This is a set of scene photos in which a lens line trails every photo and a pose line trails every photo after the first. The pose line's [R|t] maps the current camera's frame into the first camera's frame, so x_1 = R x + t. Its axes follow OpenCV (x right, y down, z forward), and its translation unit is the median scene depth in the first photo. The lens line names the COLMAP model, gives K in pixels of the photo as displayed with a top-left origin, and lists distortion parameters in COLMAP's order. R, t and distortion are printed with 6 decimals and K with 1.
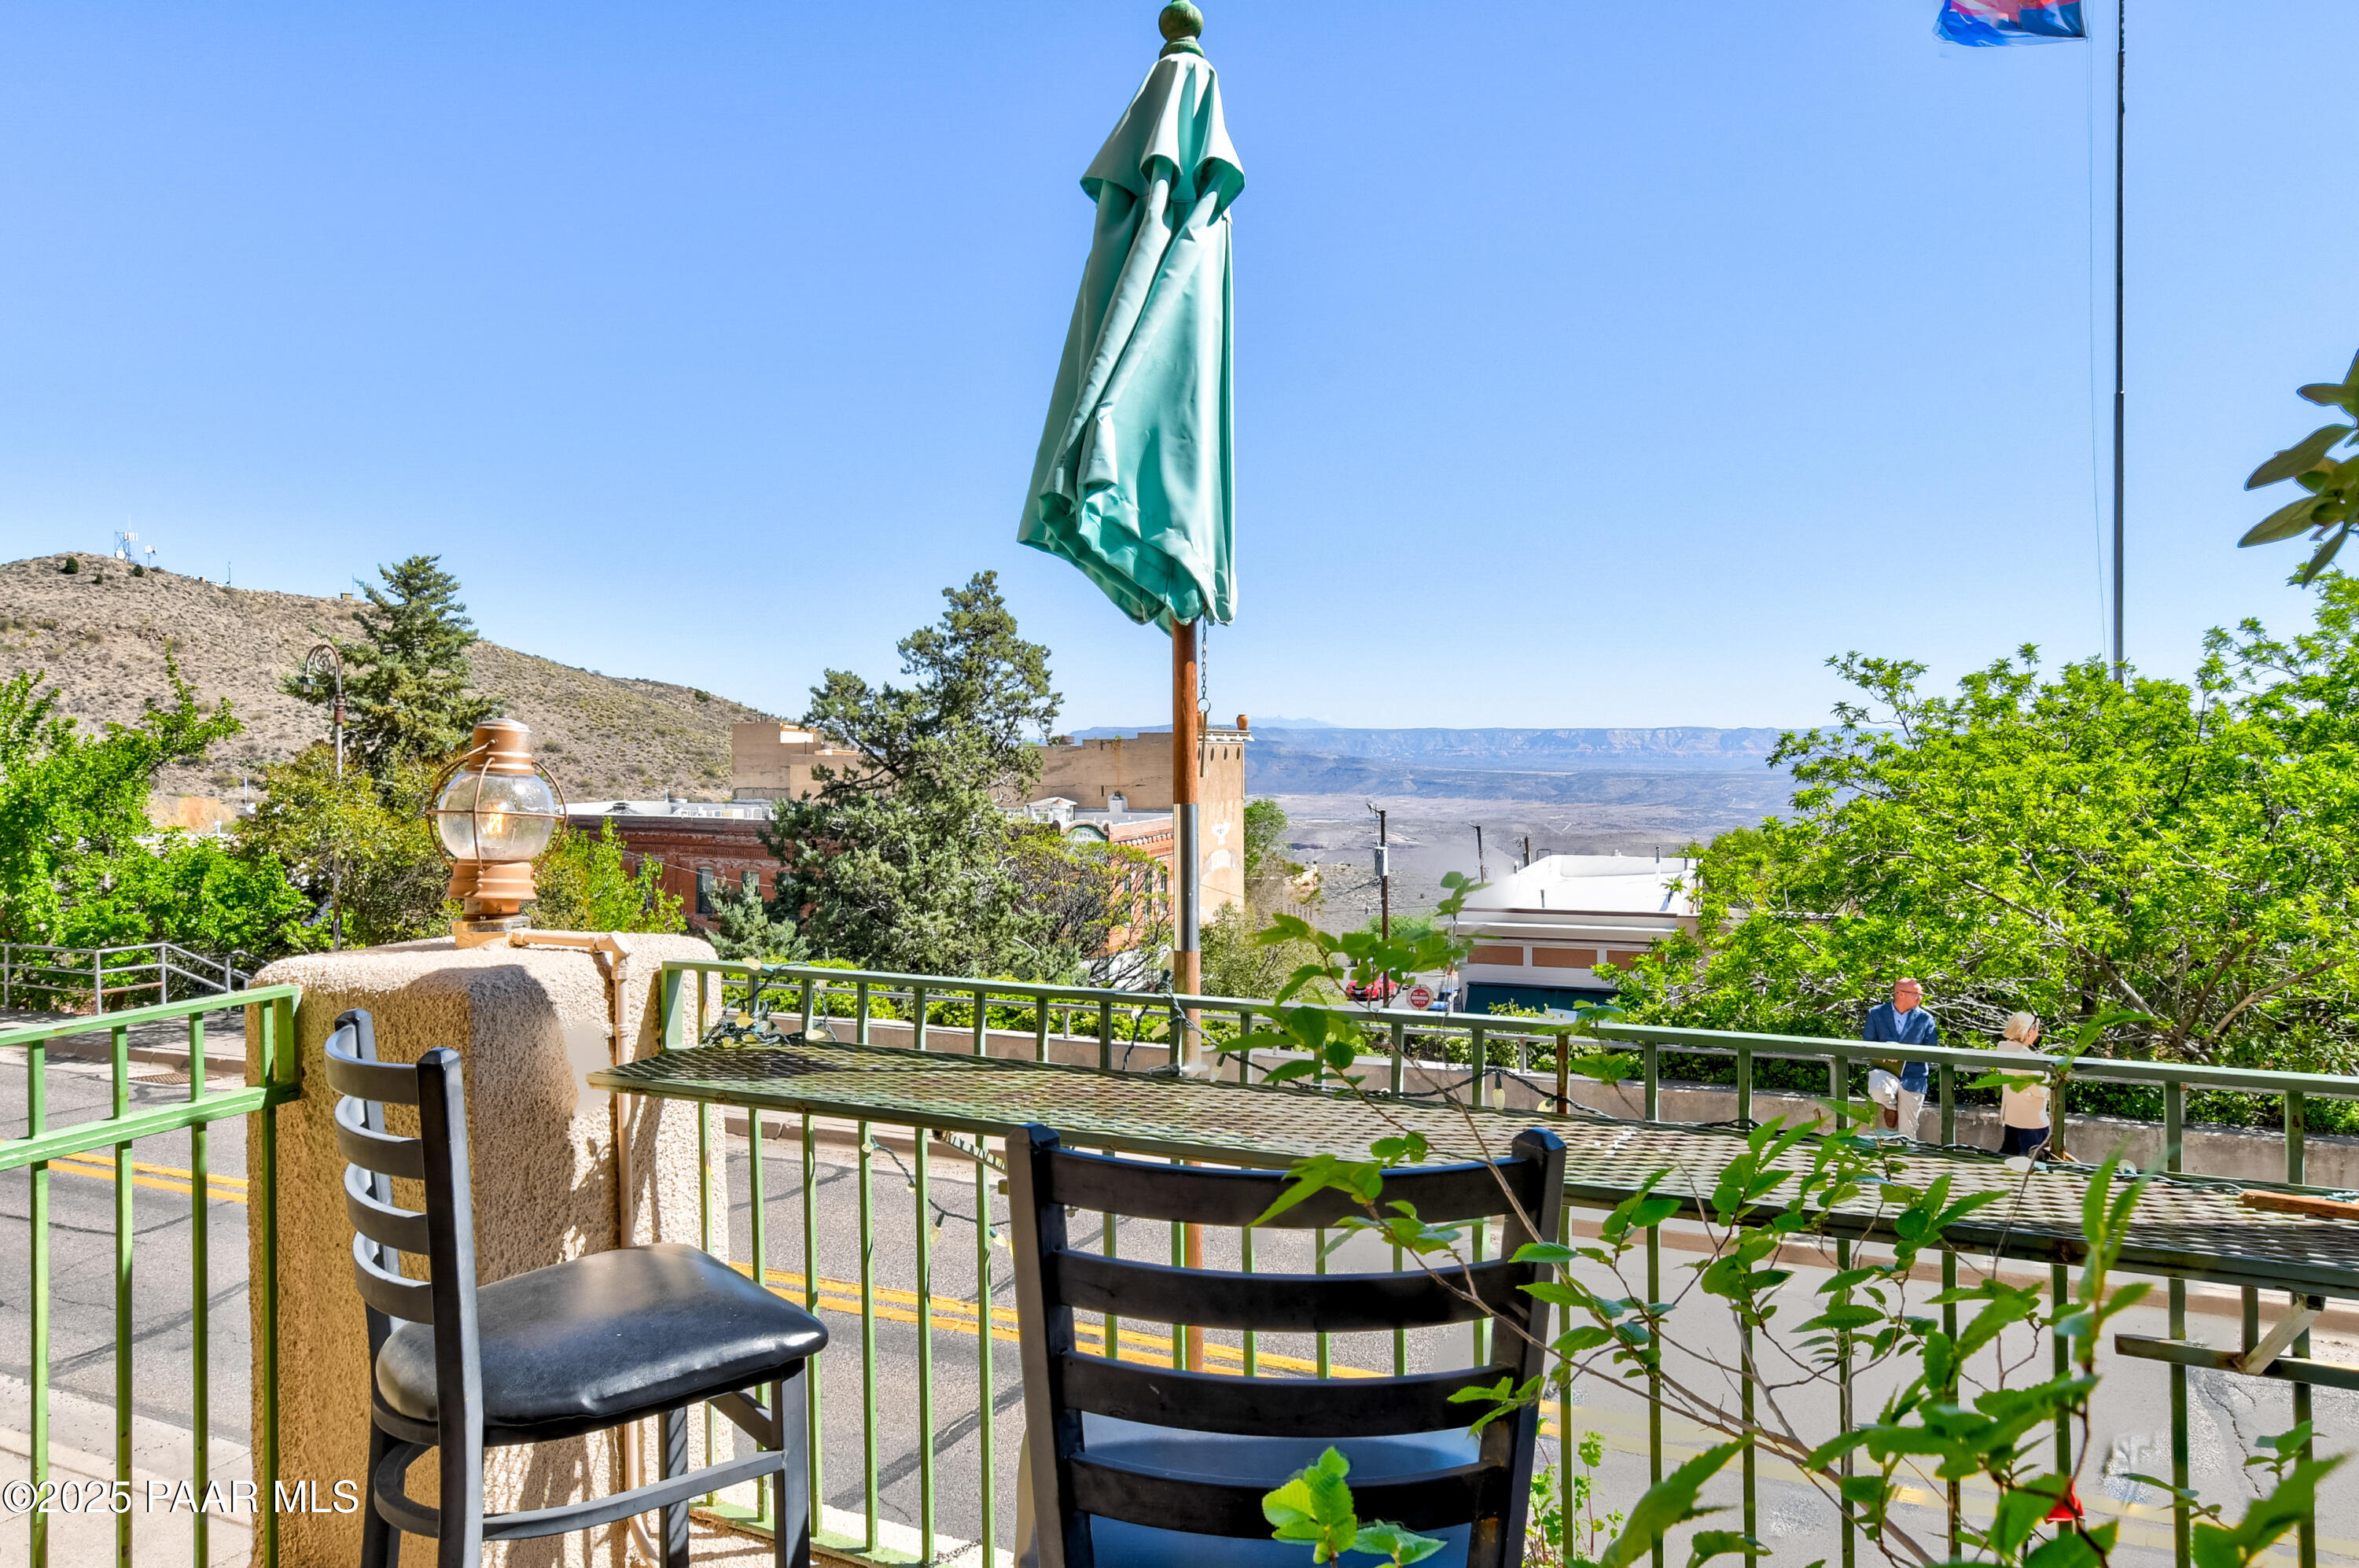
lens RADIAL K [[1511.9, 0, 1179.5], [0, 1511.9, 784.0], [0, 0, 1]] dist [-0.001550, -0.000030]
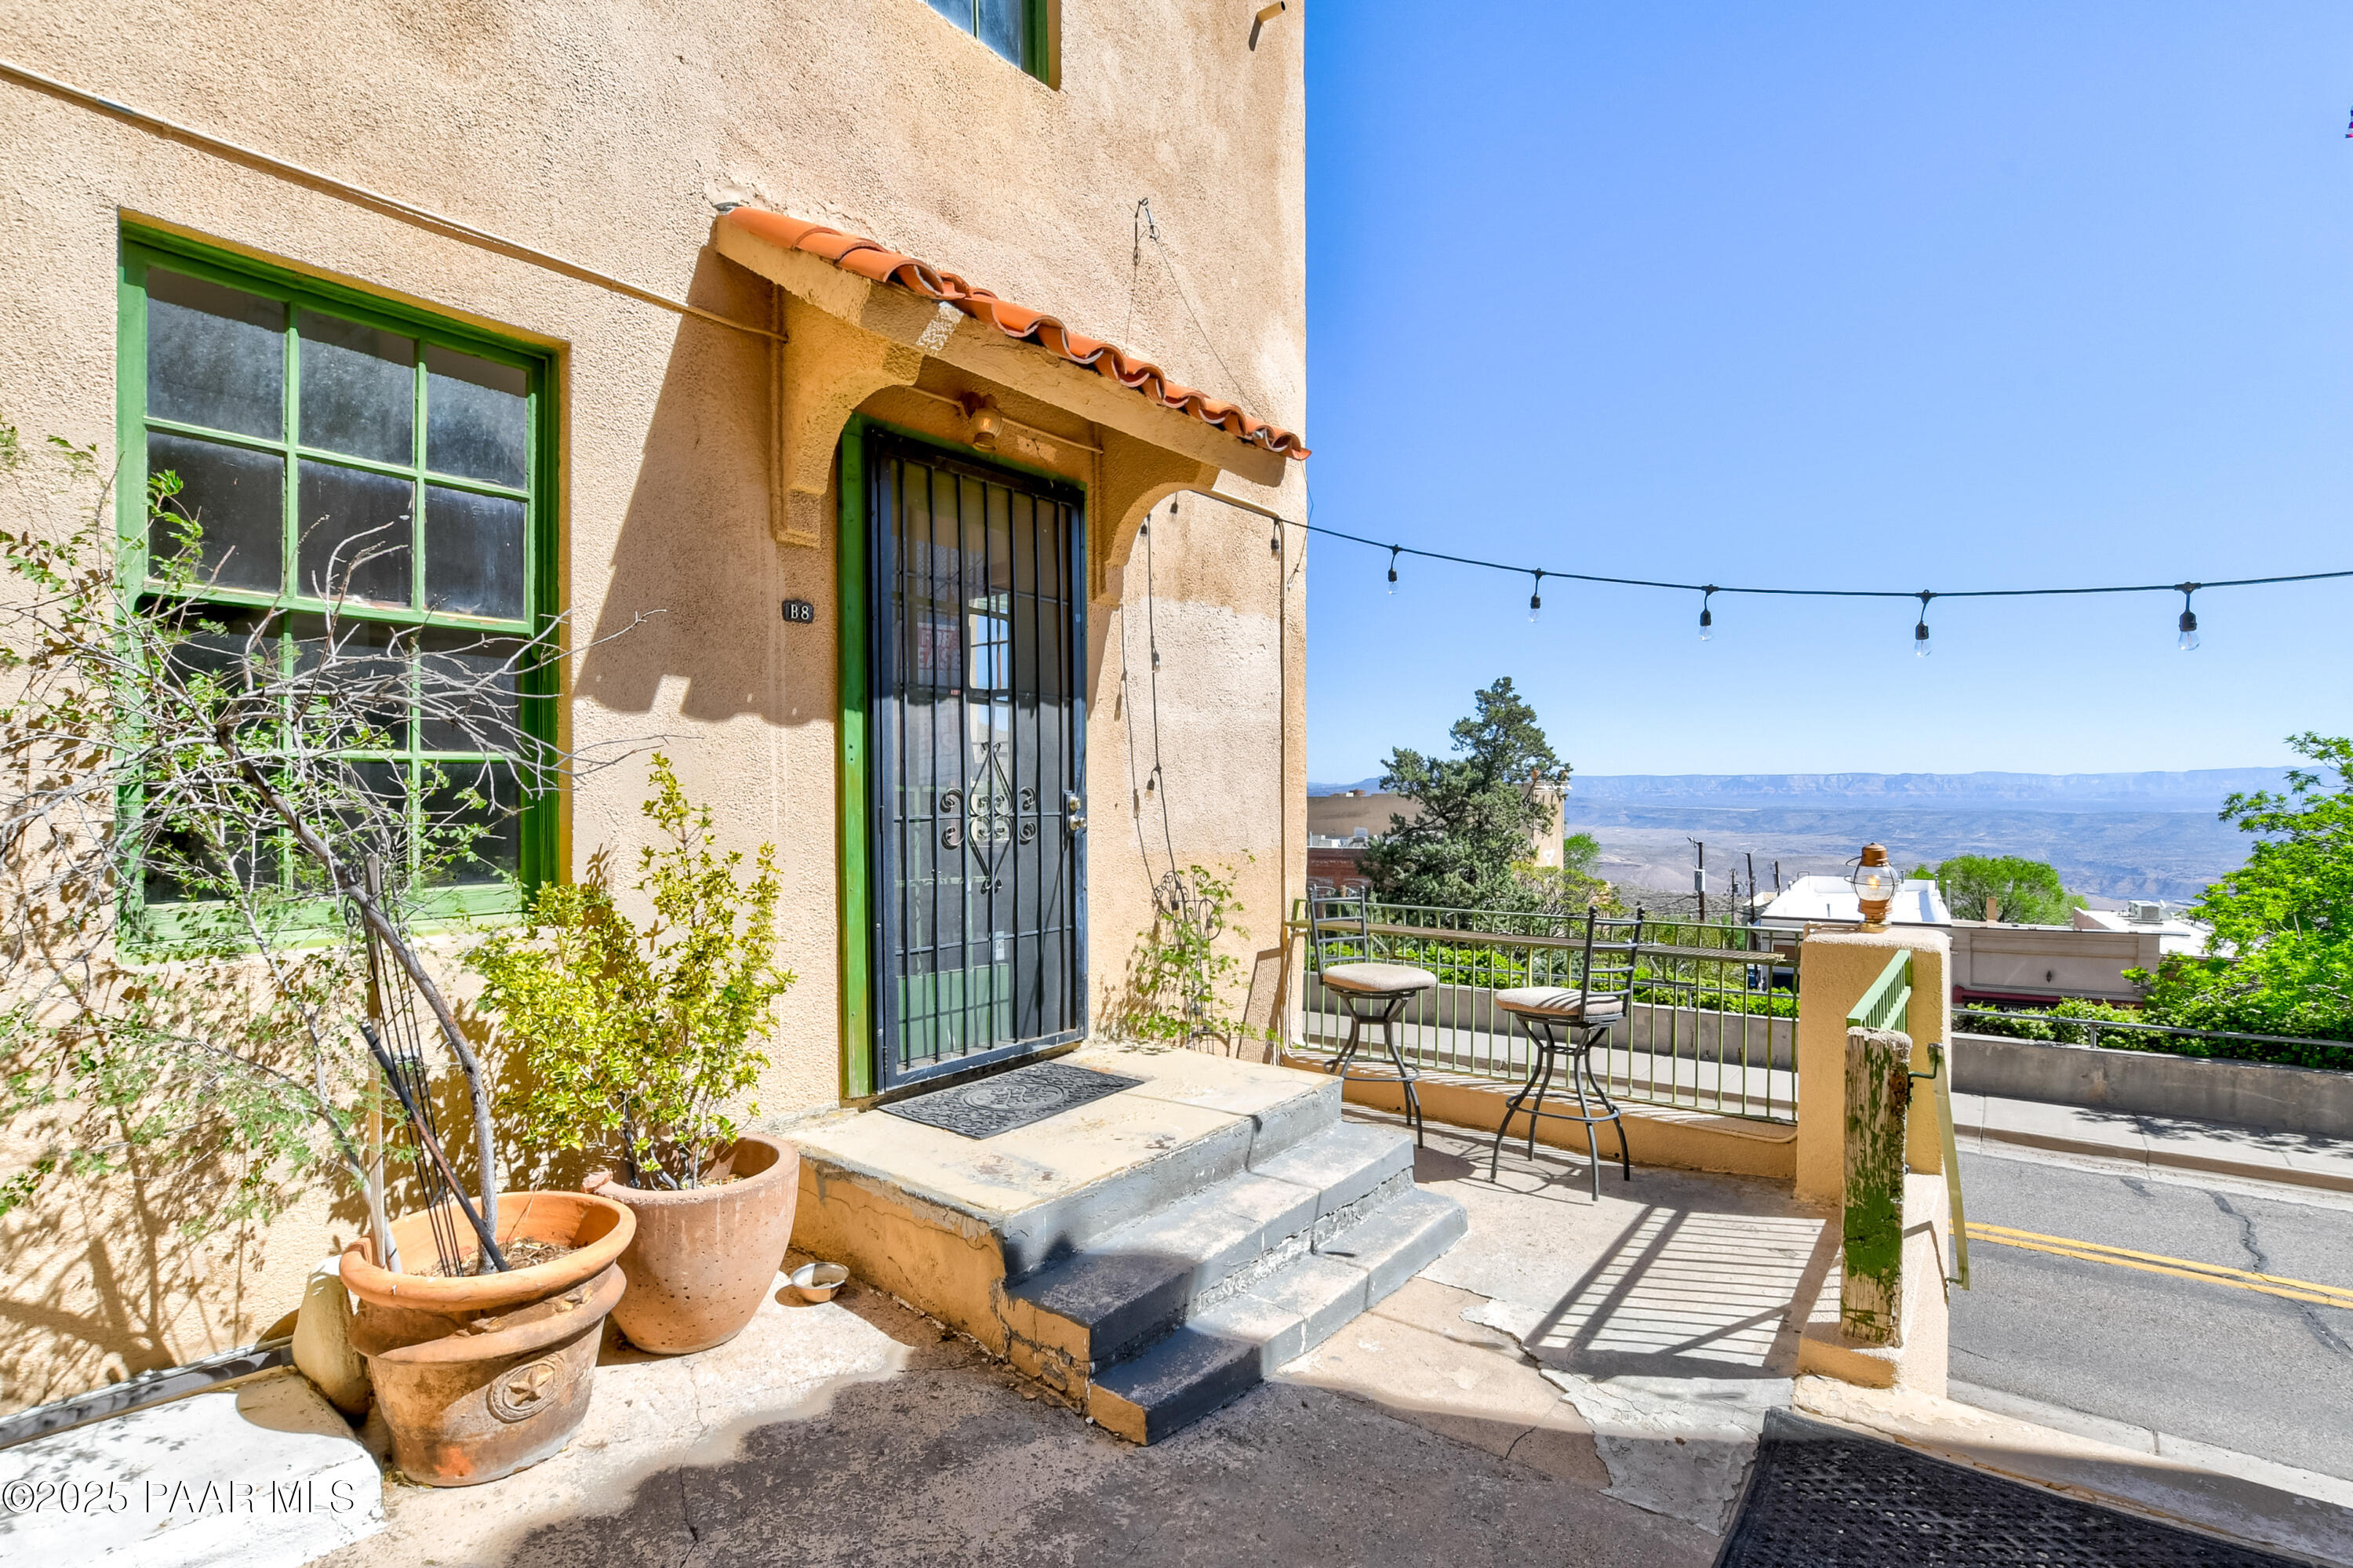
lens RADIAL K [[1096.4, 0, 1174.4], [0, 1096.4, 811.1], [0, 0, 1]] dist [-0.012936, -0.000647]
pose [[0.978154, 0.000788, -0.207880, -0.224333], [-0.001618, 0.999991, -0.003822, -0.010378], [0.207875, 0.004075, 0.978147, -0.077909]]
